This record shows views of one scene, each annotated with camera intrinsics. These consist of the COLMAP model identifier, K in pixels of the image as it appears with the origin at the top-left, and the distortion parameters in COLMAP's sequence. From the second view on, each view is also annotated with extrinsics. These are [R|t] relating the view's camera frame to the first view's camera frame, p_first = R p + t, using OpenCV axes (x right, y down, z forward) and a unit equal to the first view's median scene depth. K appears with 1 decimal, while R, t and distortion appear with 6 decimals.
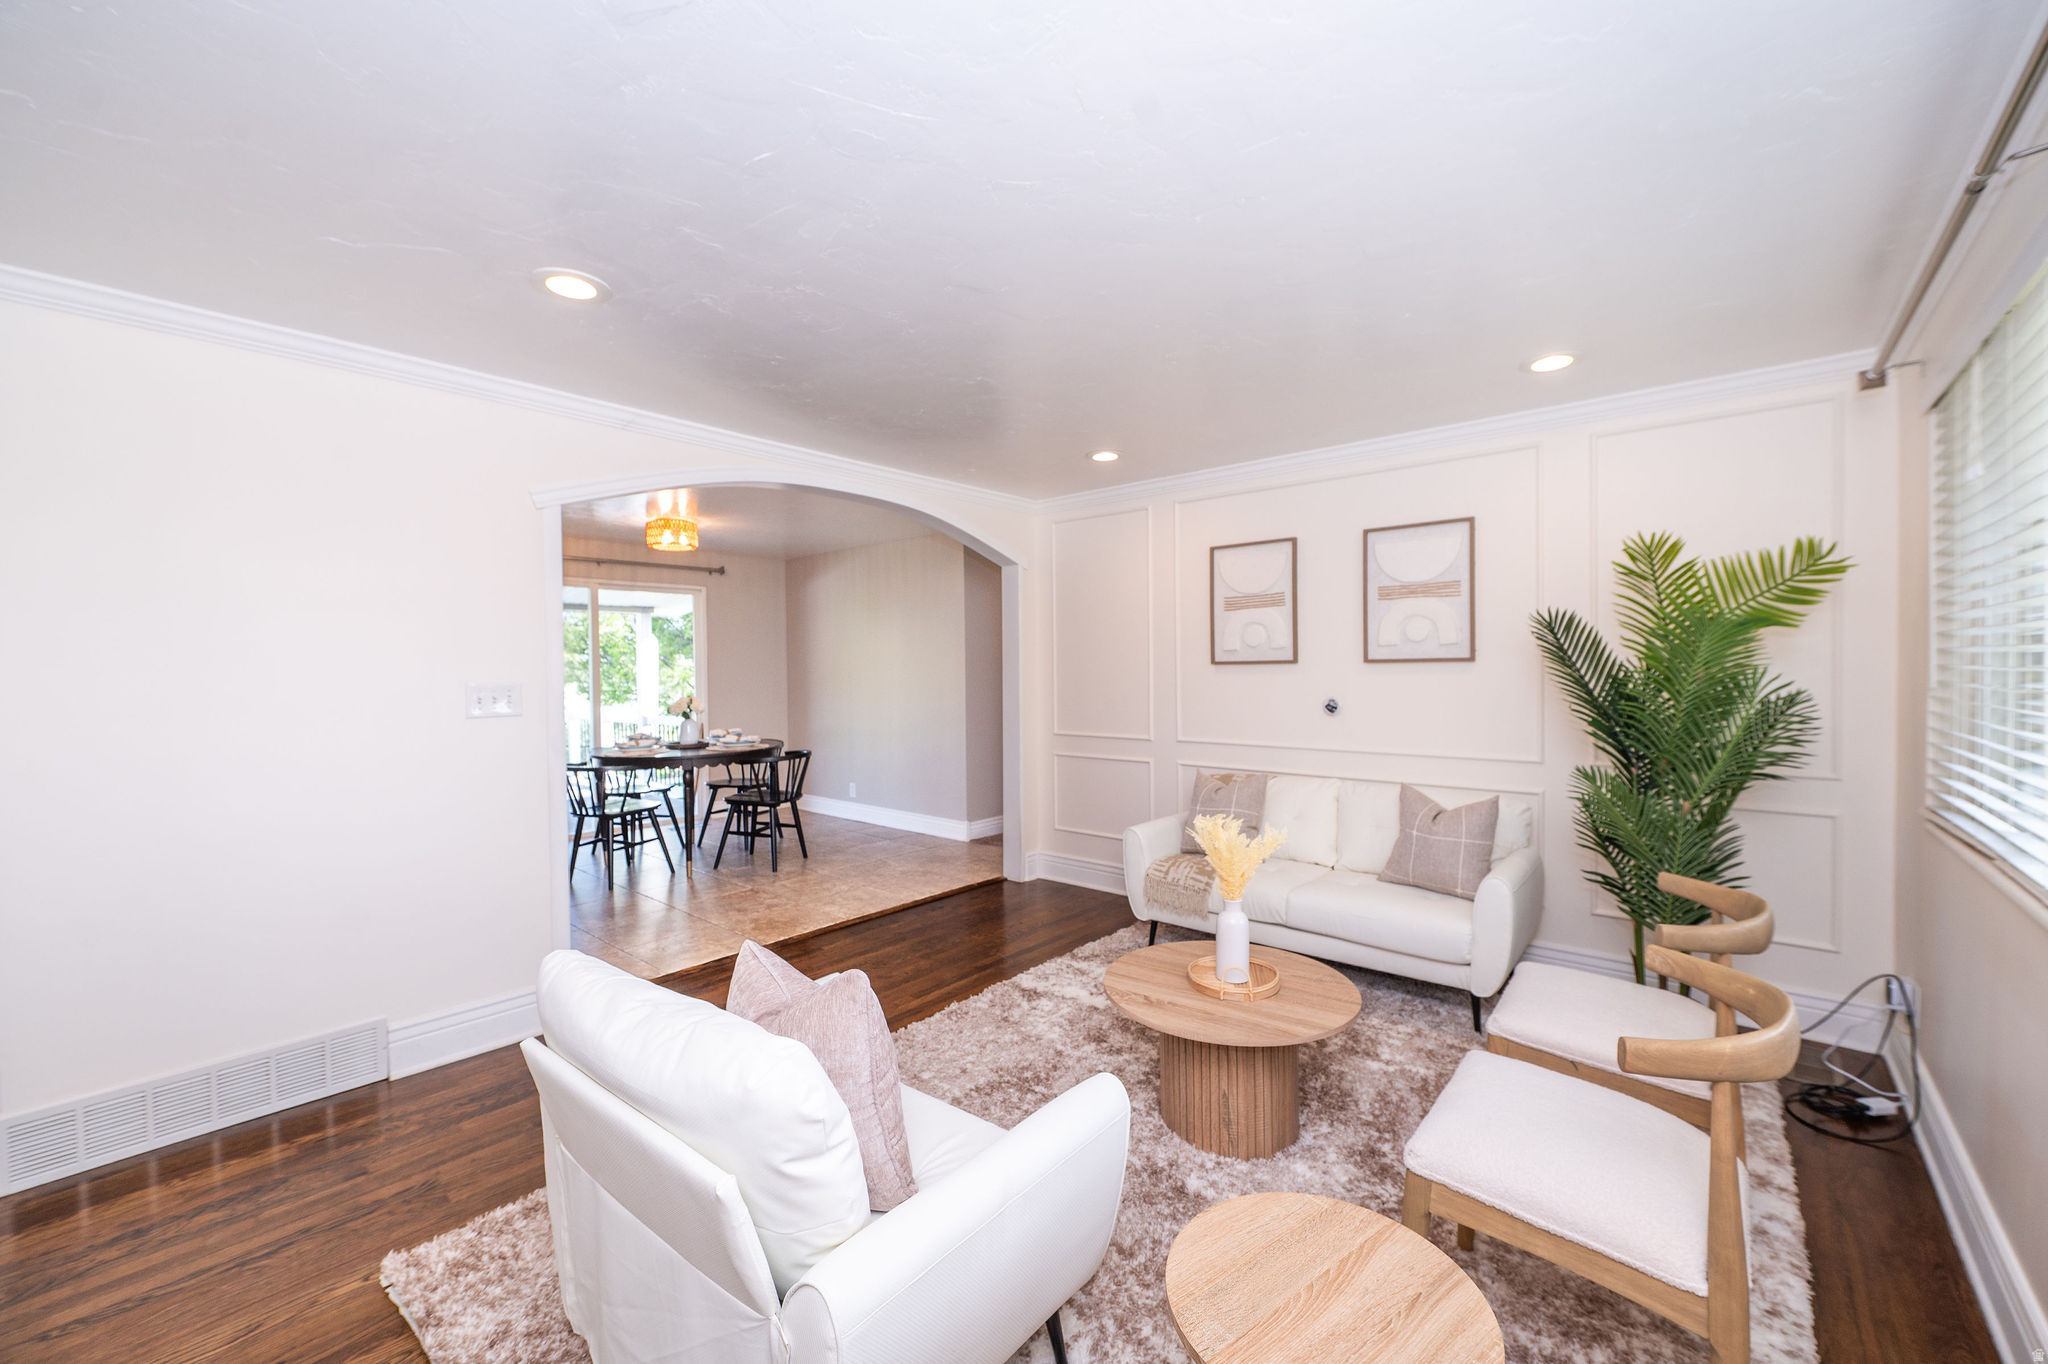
lens RADIAL K [[817.1, 0, 1031.9], [0, 817.1, 673.3], [0, 0, 1]] dist [-0.010204, 0.000045]
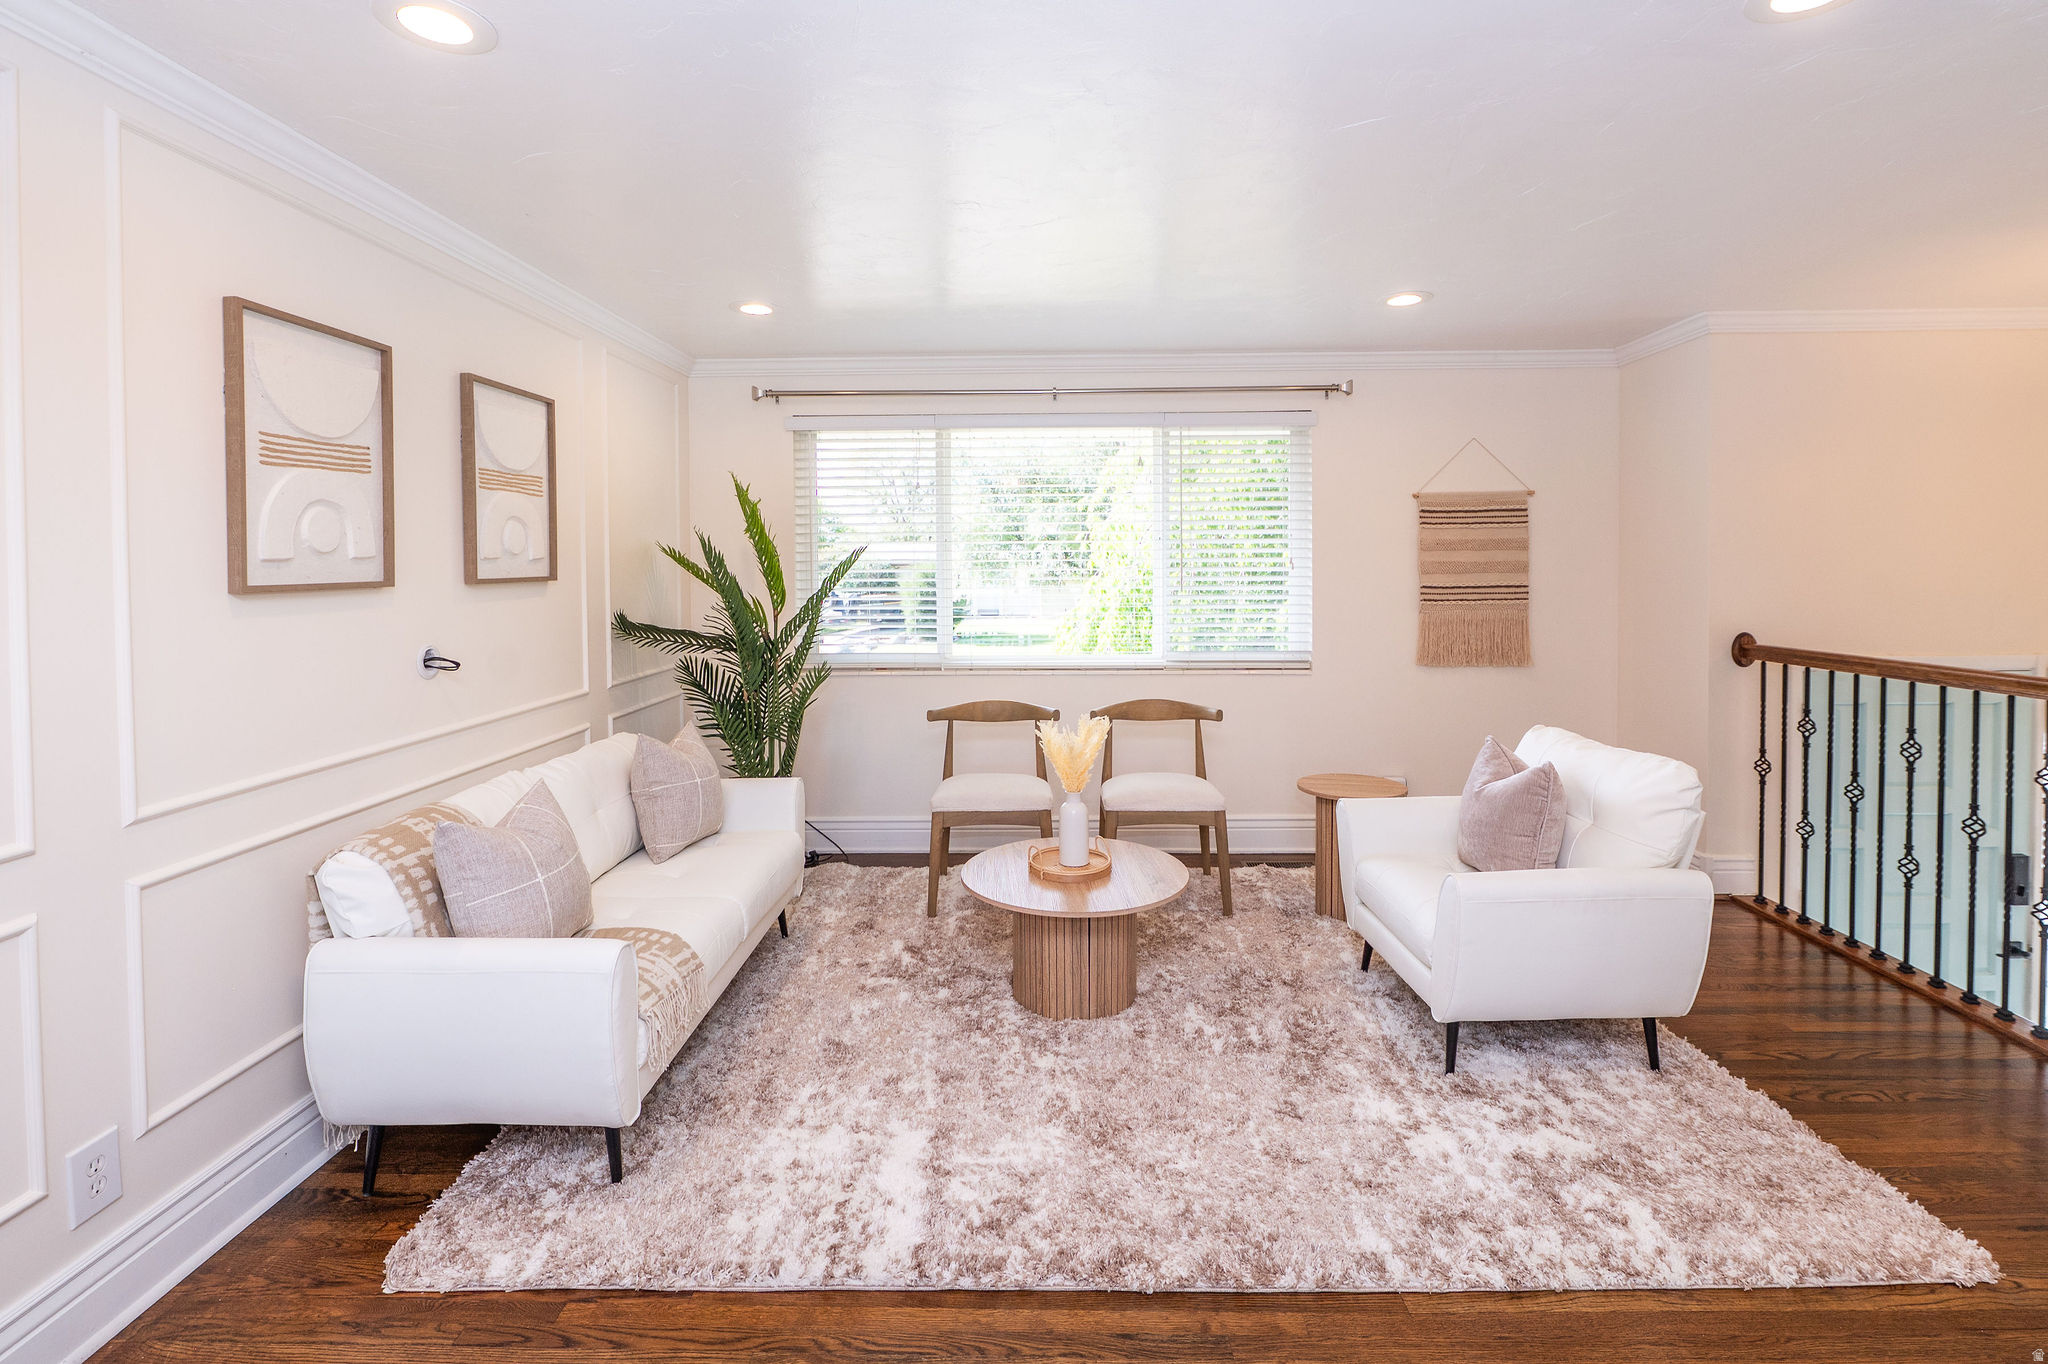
lens RADIAL K [[817.1, 0, 1031.9], [0, 817.1, 673.3], [0, 0, 1]] dist [-0.010204, 0.000045]
pose [[-0.633186, -0.091779, 0.768539, -0.354015], [0.022992, 0.990276, 0.137201, -0.019253], [-0.773658, 0.104544, -0.624919, 1.002995]]
